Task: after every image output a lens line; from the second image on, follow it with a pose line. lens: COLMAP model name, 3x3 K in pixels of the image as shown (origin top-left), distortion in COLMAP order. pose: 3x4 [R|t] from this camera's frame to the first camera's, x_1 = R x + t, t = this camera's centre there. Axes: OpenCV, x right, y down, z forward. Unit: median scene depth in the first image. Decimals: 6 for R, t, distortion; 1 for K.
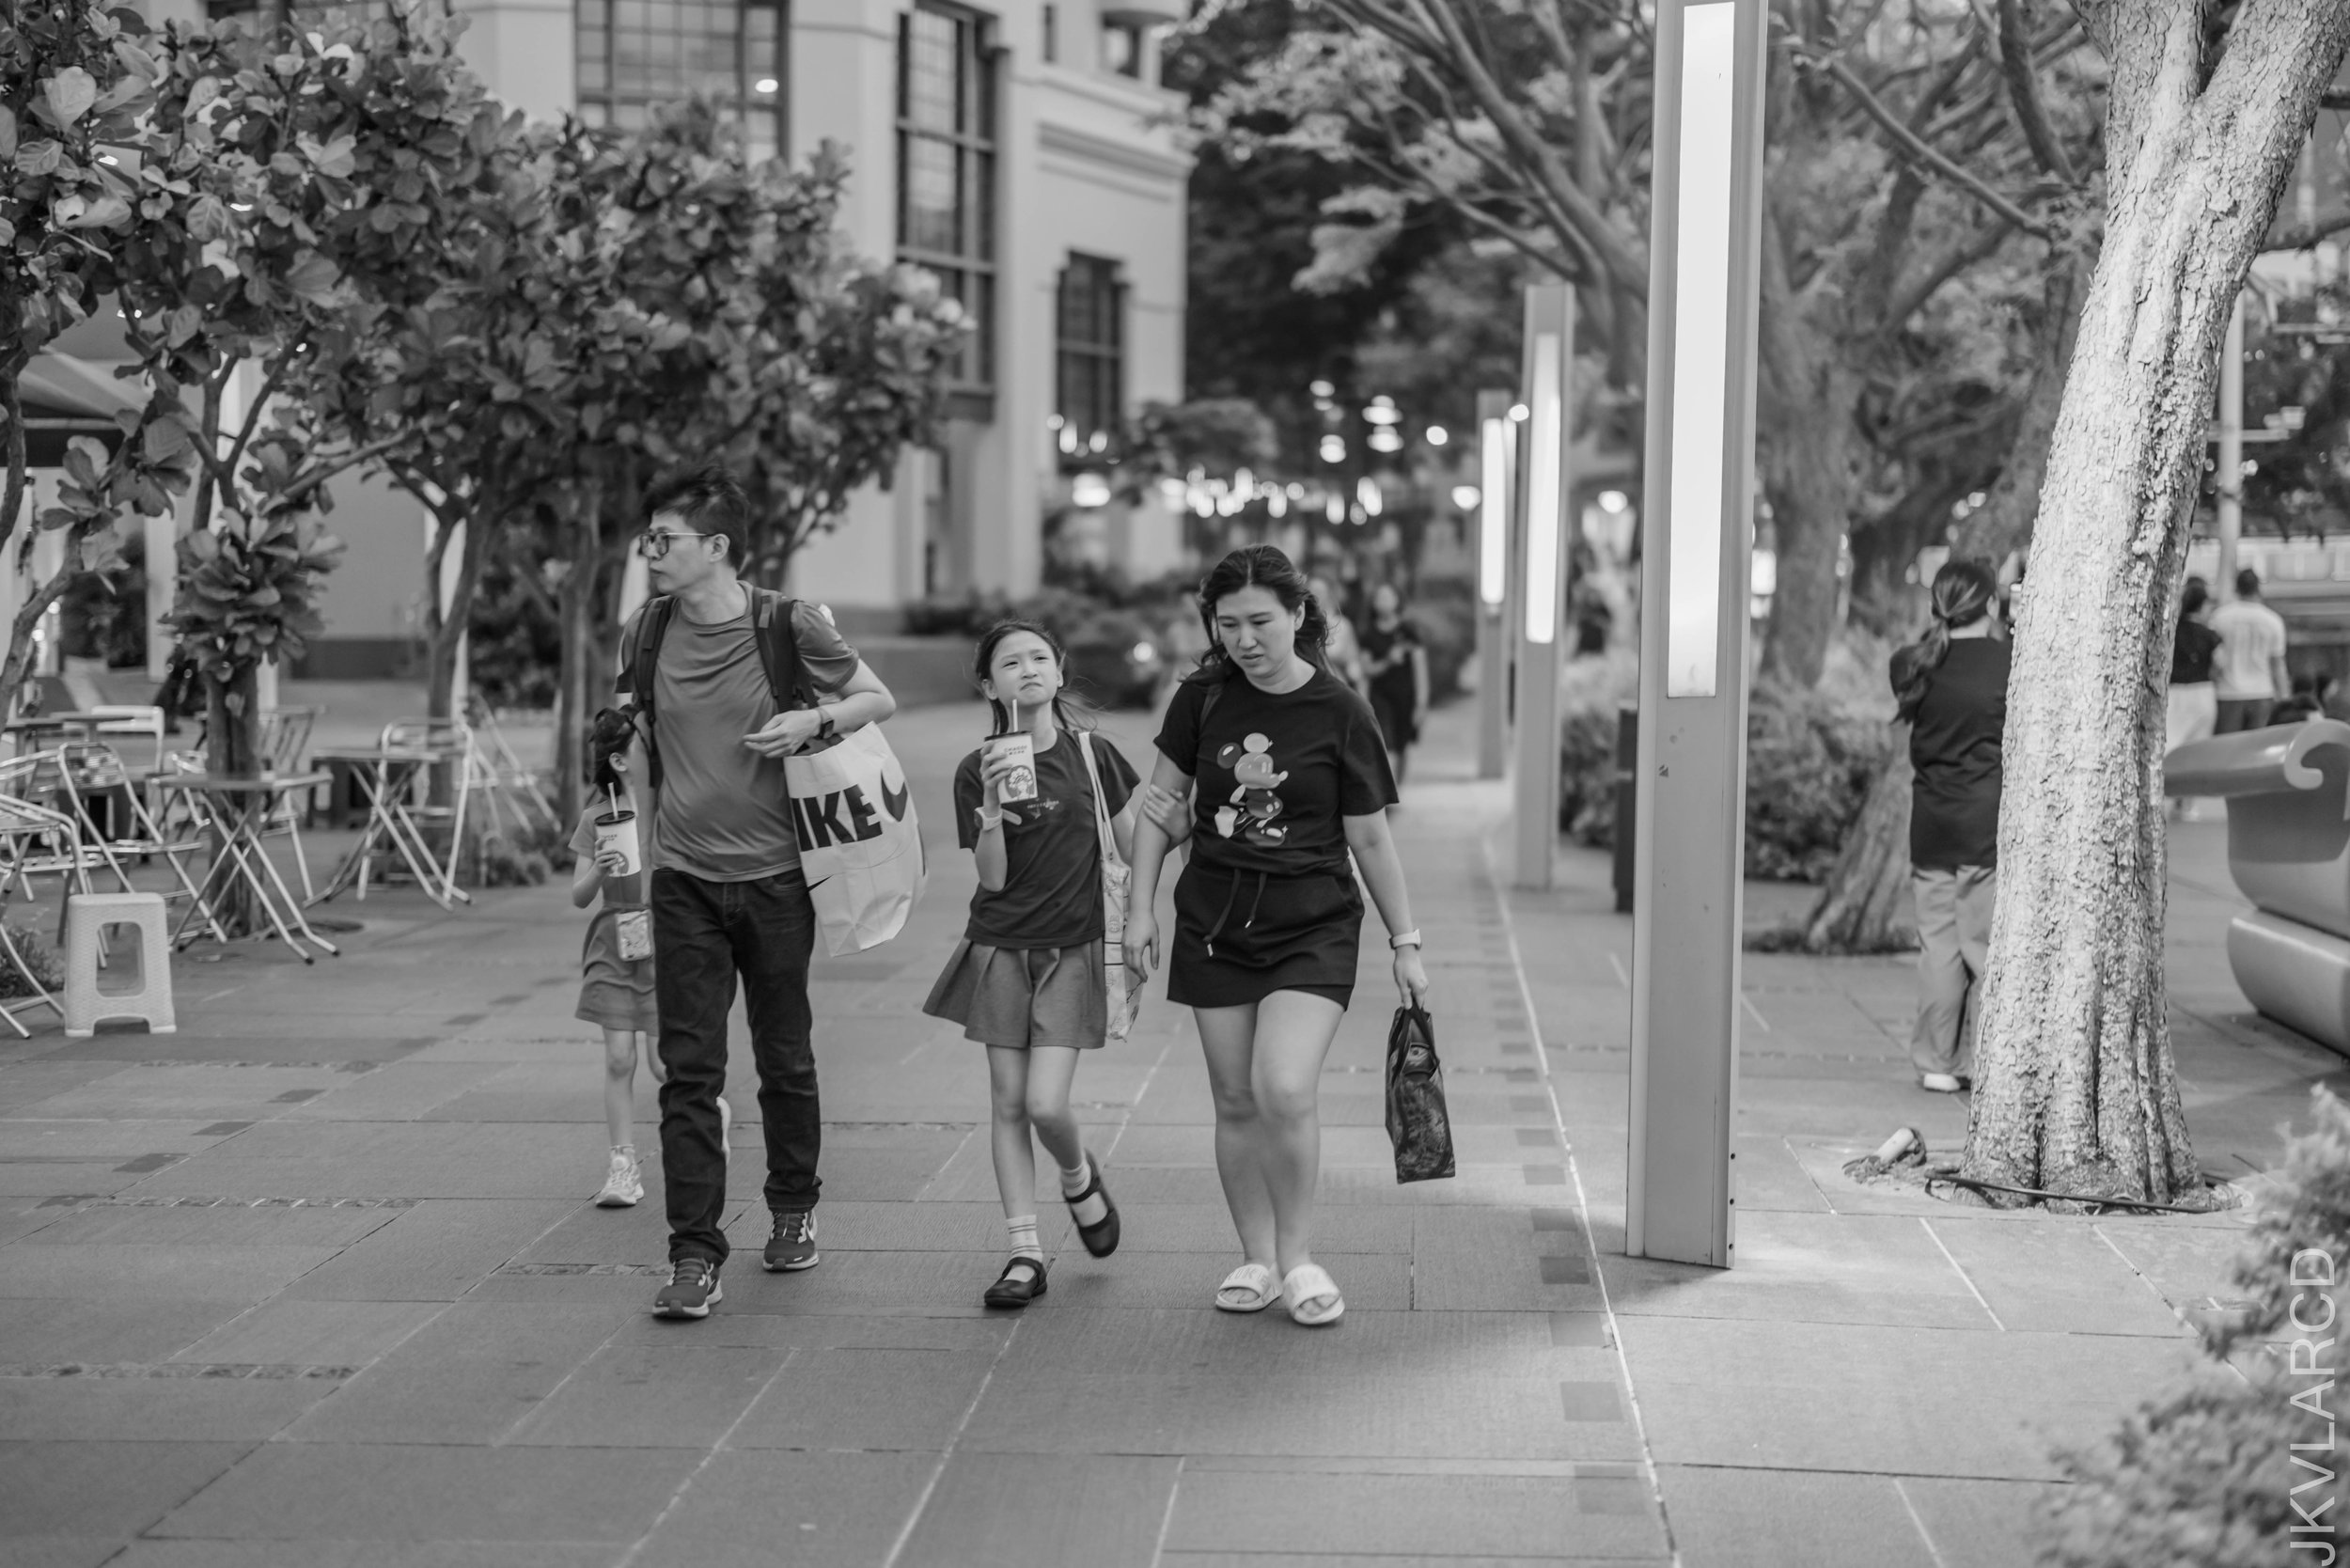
lens RADIAL K [[3427.6, 0, 1173.3], [0, 3427.6, 785.1], [0, 0, 1]] dist [0.016719, 0.000000]
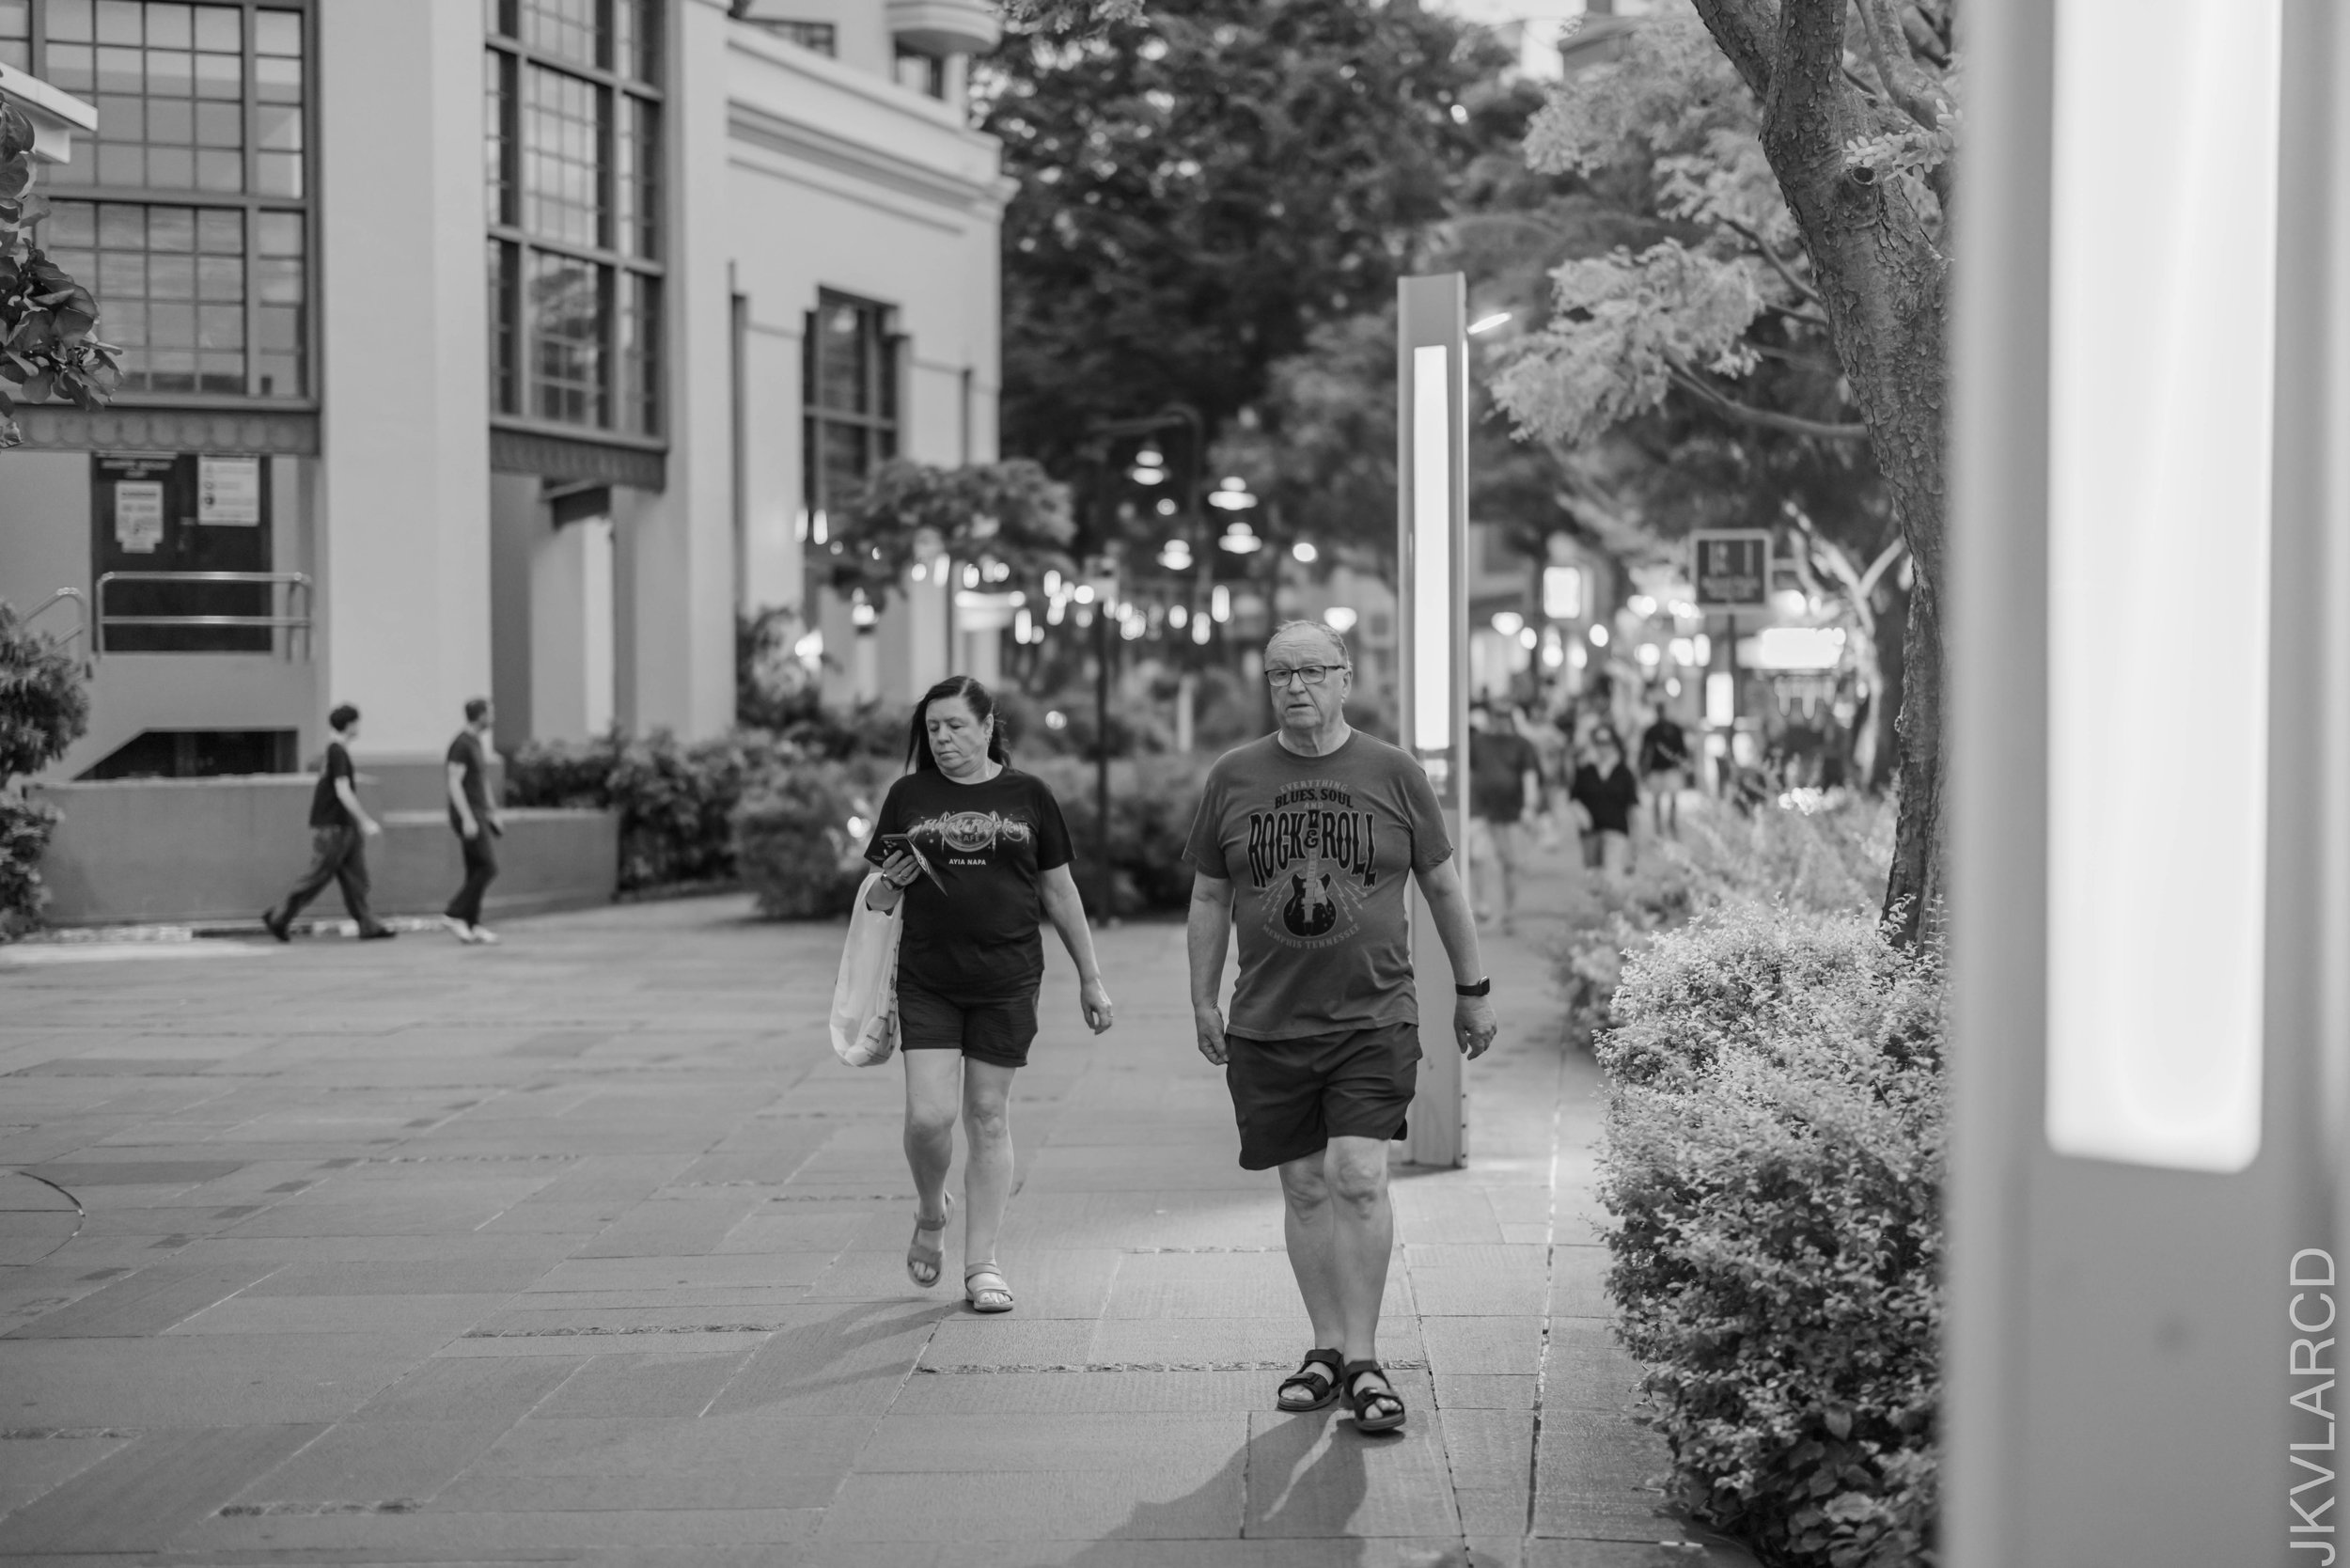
lens RADIAL K [[3427.6, 0, 1175.6], [0, 3427.6, 782.6], [0, 0, 1]] dist [0.016719, 0.000000]
pose [[0.999213, -0.010677, 0.038196, 0.017547], [0.012252, 0.999074, -0.041233, -0.012752], [-0.037720, 0.041669, 0.998419, 0.230048]]
